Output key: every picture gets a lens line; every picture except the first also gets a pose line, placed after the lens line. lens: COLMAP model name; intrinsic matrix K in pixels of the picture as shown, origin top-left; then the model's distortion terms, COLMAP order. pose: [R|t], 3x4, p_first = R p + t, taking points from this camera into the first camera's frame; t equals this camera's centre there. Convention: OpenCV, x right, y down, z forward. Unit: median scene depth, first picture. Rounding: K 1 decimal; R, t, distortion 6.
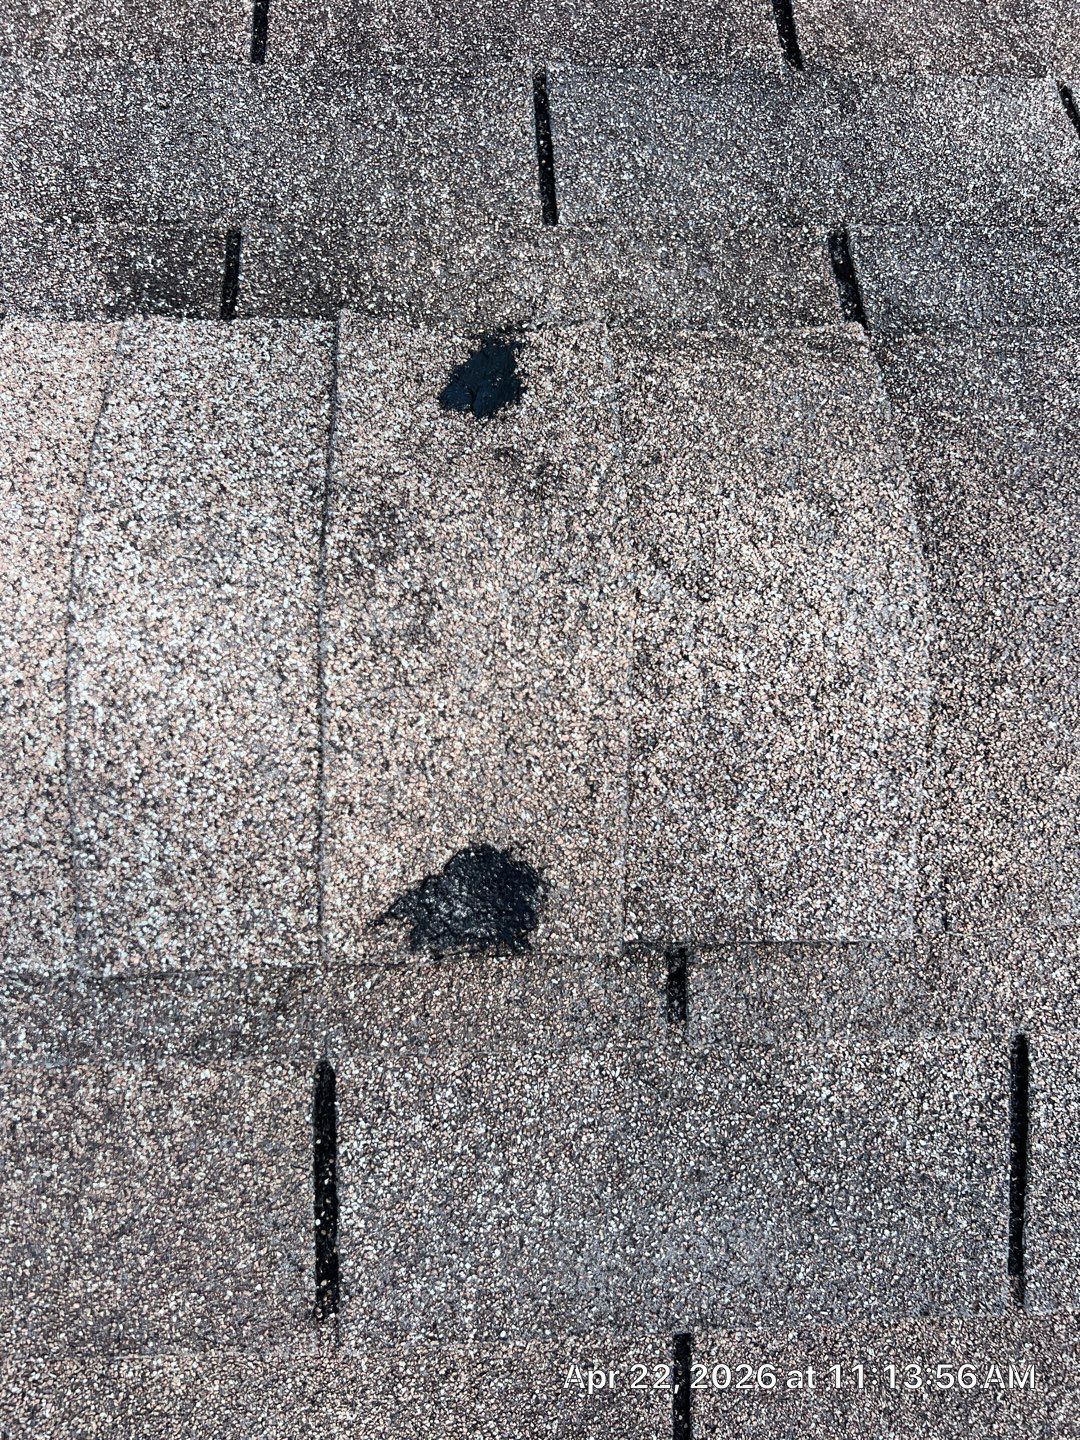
lens RADIAL K [[1185.5, 0, 546.2], [0, 1185.5, 717.5], [0, 0, 1]] dist [0.003175, -0.001048]
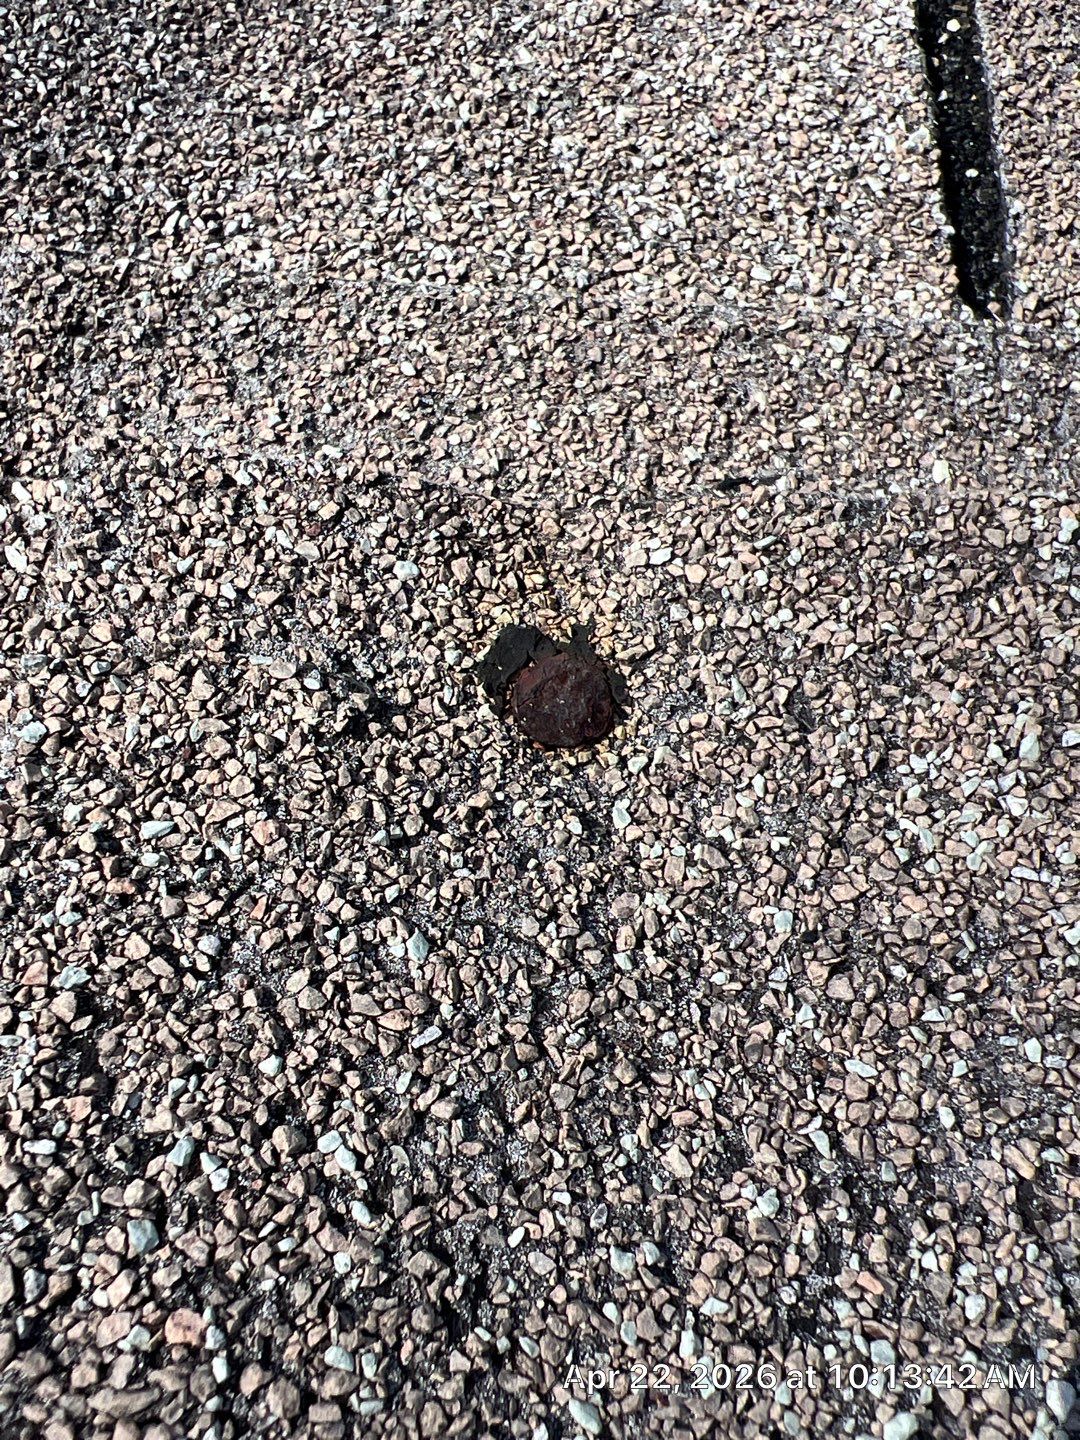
lens RADIAL K [[1327.6, 0, 540.0], [0, 1327.6, 720.0], [0, 0, 1]] dist [0.007671, 0.014832]
pose [[-0.984648, -0.087344, -0.151125, -0.000099], [0.033709, -0.944652, 0.326337, 0.040541], [-0.171264, 0.316233, 0.933094, 0.722279]]
